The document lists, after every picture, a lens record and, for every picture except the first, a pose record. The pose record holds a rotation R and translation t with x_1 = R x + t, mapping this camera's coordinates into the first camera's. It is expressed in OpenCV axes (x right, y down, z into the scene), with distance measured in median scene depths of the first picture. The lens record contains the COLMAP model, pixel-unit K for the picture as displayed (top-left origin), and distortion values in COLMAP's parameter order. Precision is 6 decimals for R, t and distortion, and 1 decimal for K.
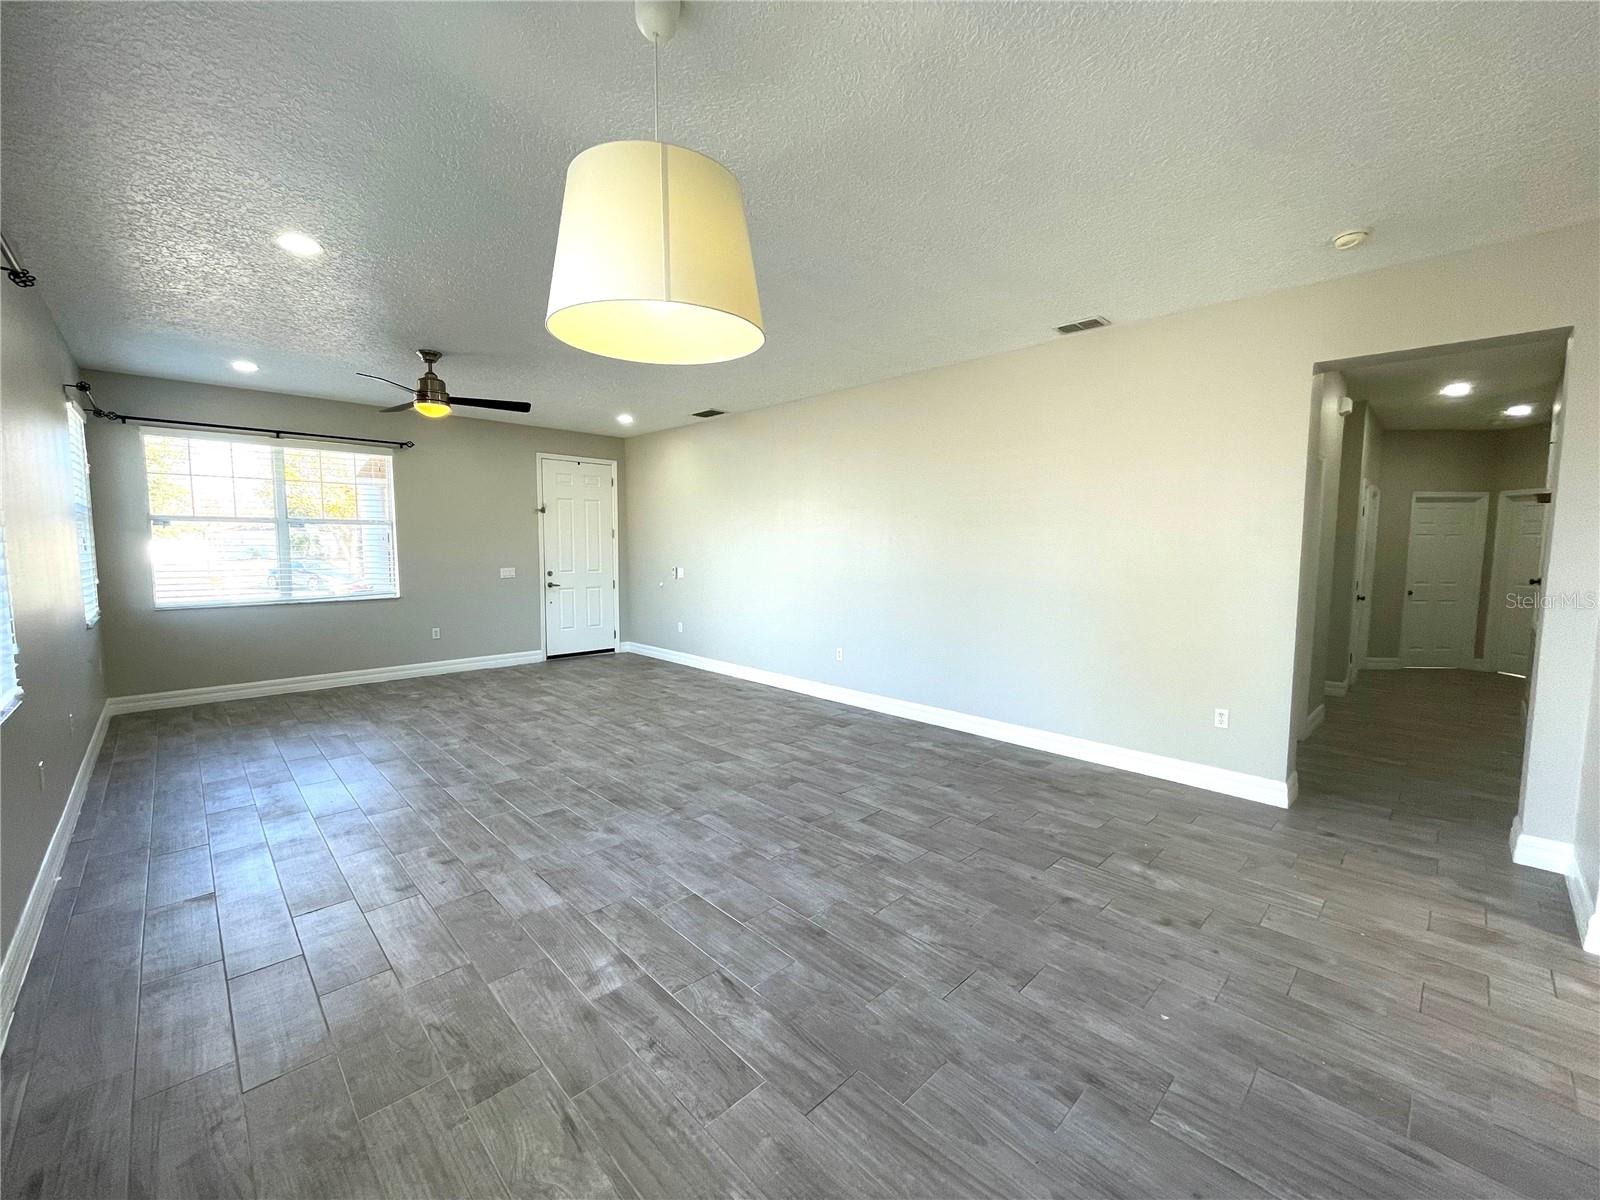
lens RADIAL K [[649.2, 0, 801.6], [0, 649.2, 599.2], [0, 0, 1]] dist [-0.003045, 0.000057]
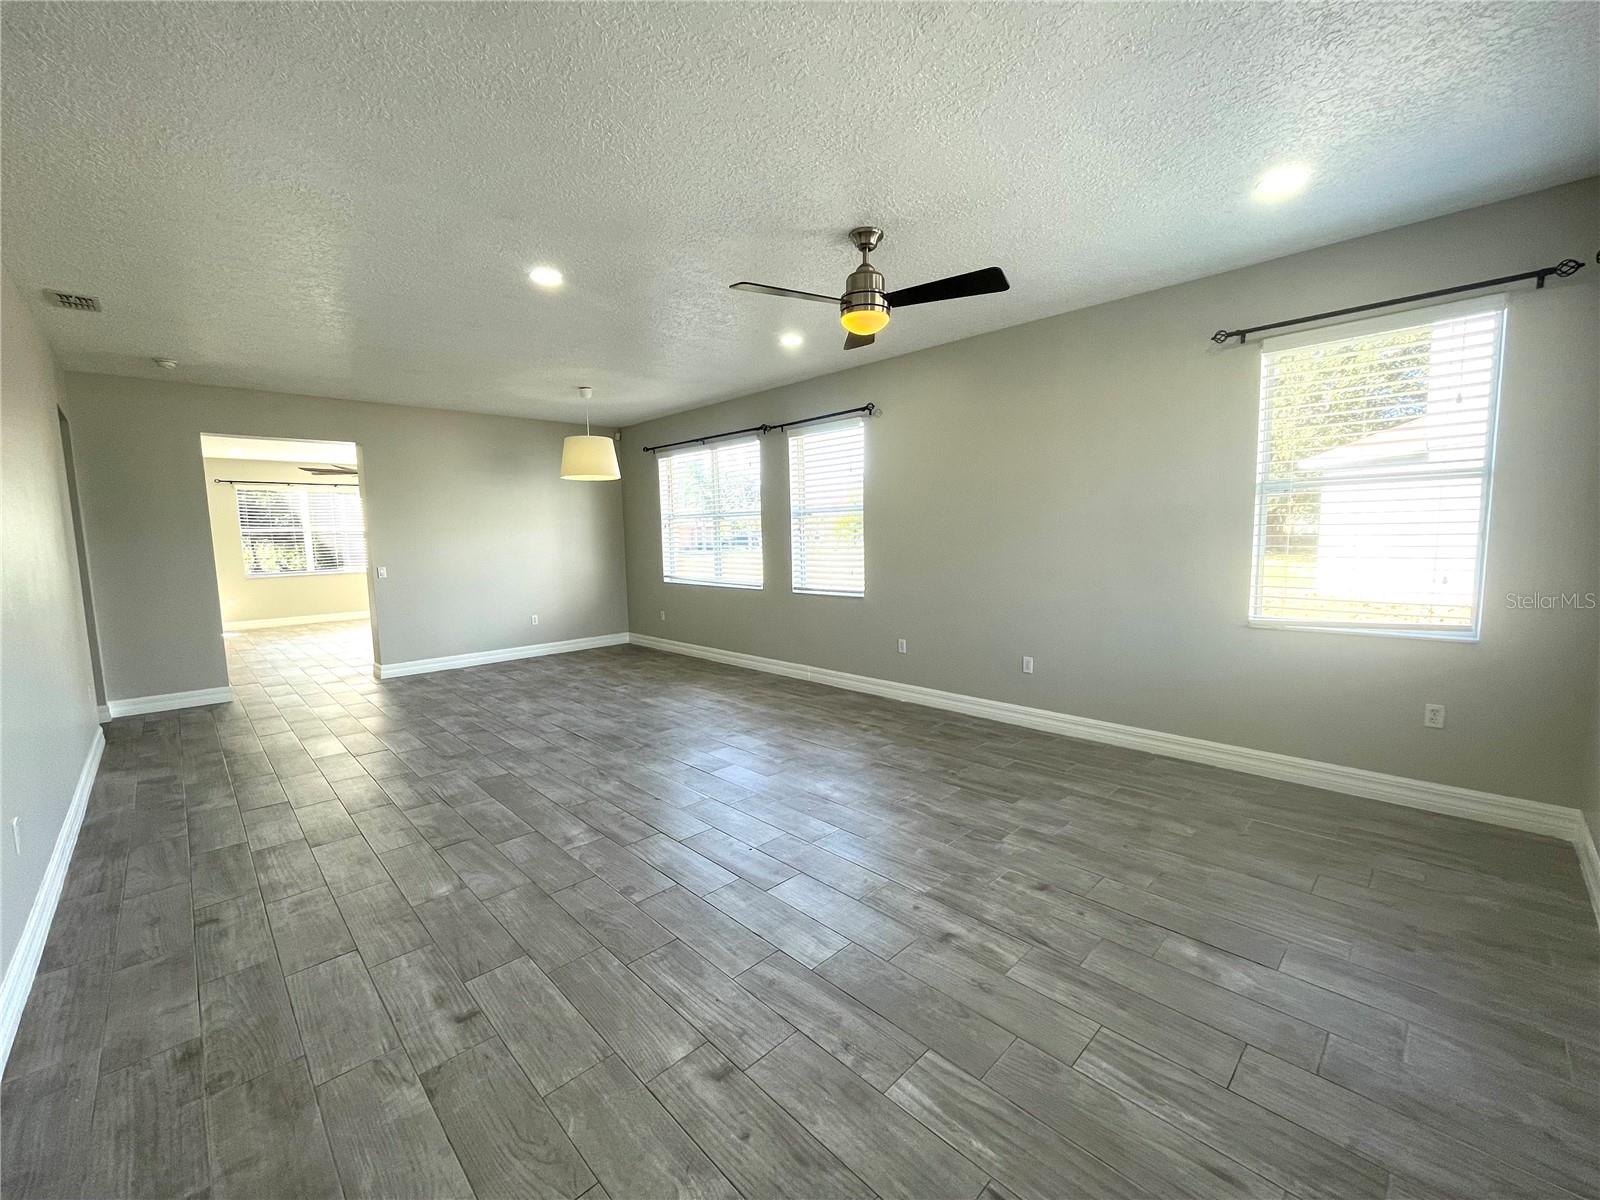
lens RADIAL K [[649.2, 0, 801.0], [0, 649.2, 609.3], [0, 0, 1]] dist [-0.003045, 0.000057]
pose [[-0.999875, 0.015794, -0.000068, -0.528543], [0.015458, 0.979494, 0.200880, -0.147942], [0.003240, 0.200854, -0.979616, 1.787608]]
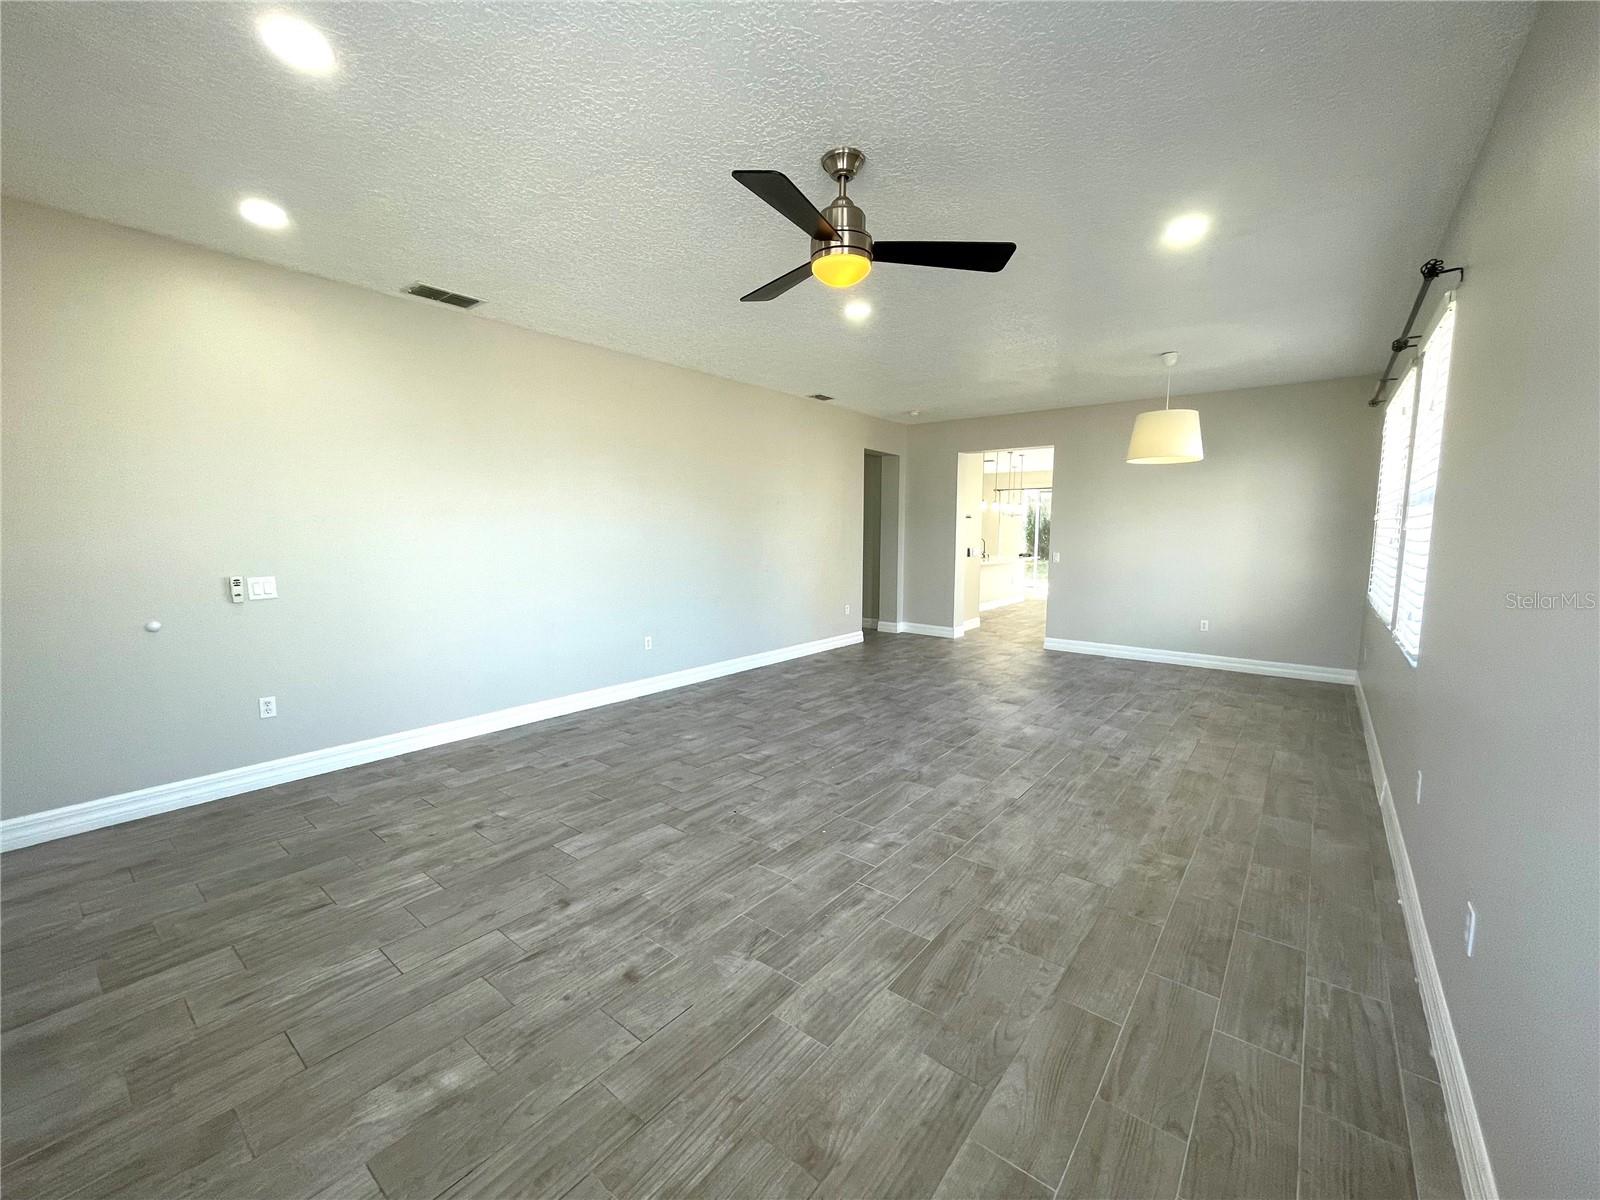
lens RADIAL K [[649.2, 0, 797.3], [0, 649.2, 603.1], [0, 0, 1]] dist [-0.003045, 0.000057]
pose [[-0.124047, -0.118614, 0.985161, -1.177585], [0.078685, 0.988527, 0.128927, -0.101445], [-0.989152, 0.093510, -0.113291, 1.184430]]
